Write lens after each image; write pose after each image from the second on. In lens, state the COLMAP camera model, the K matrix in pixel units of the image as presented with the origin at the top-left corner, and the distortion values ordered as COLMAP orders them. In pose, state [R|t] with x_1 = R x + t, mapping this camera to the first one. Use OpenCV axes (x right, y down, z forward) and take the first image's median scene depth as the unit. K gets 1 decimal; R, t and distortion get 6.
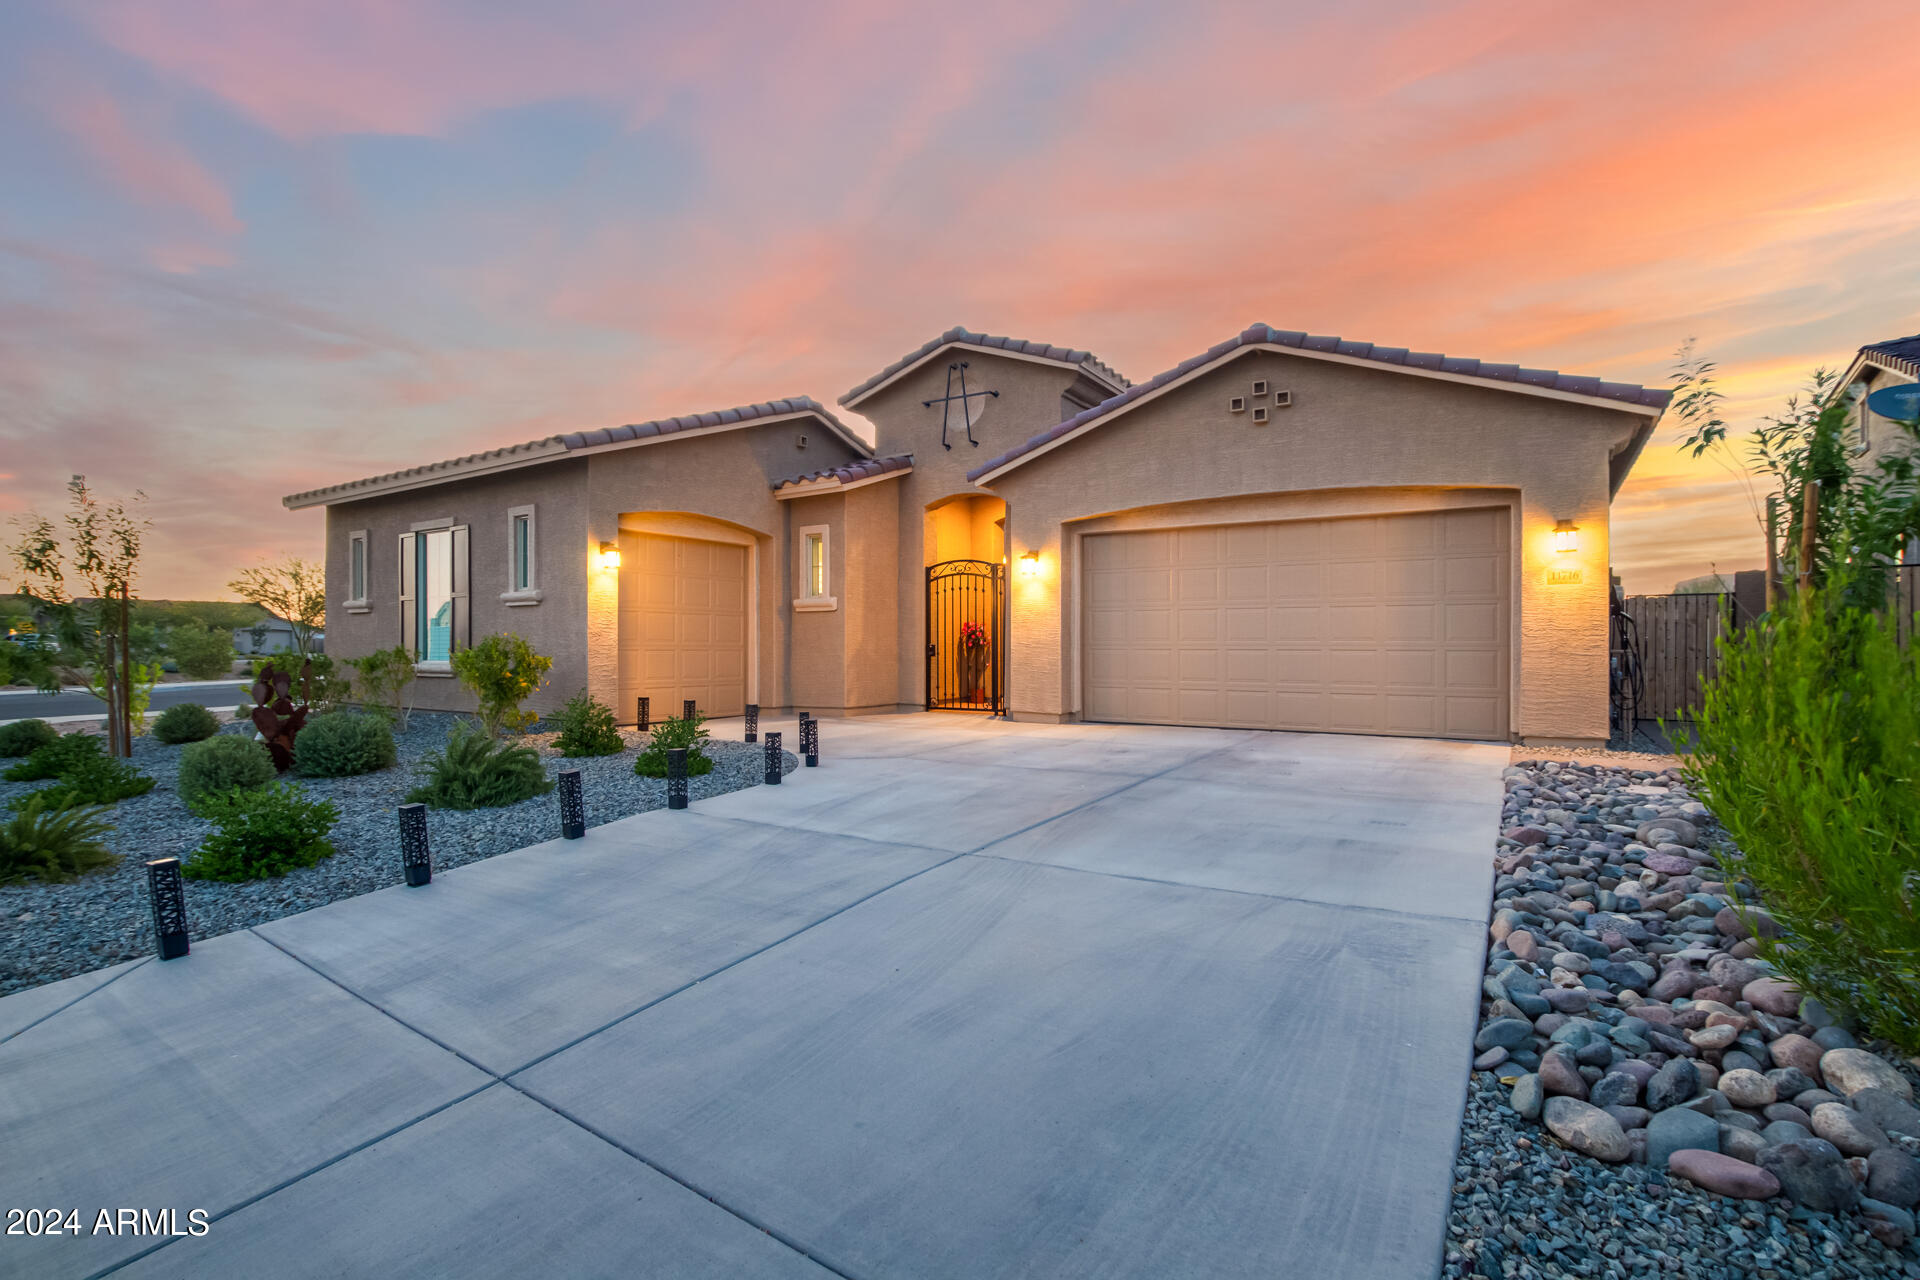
lens RADIAL K [[897.5, 0, 970.9], [0, 897.5, 640.1], [0, 0, 1]] dist [-0.034303, 0.000324]
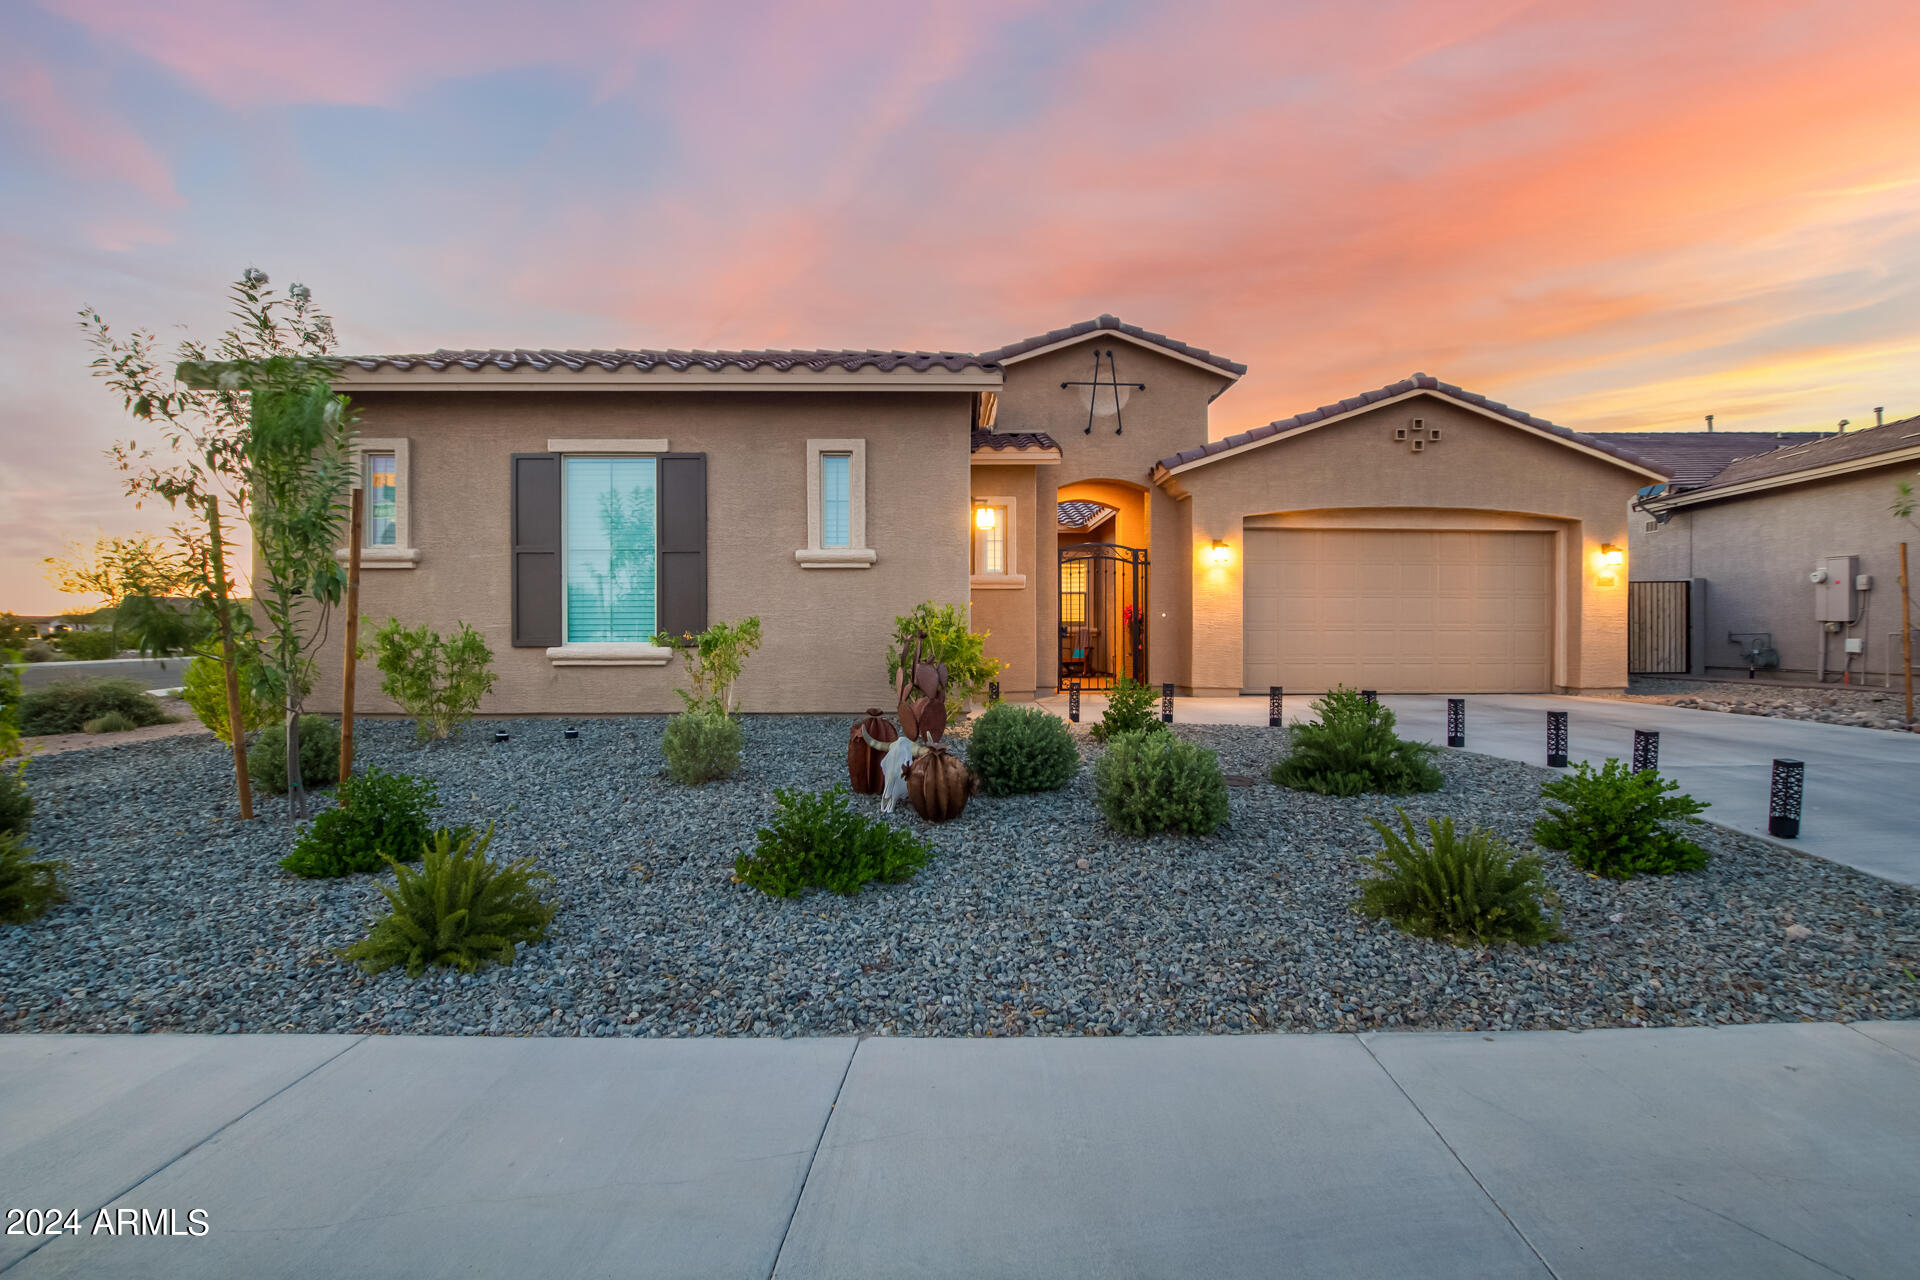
lens RADIAL K [[897.5, 0, 970.9], [0, 897.5, 640.1], [0, 0, 1]] dist [-0.034303, 0.000324]
pose [[0.826652, 0.000226, 0.562713, -0.803033], [-0.002831, 0.999989, 0.003758, 0.019756], [-0.562706, -0.004699, 0.826644, 0.271941]]
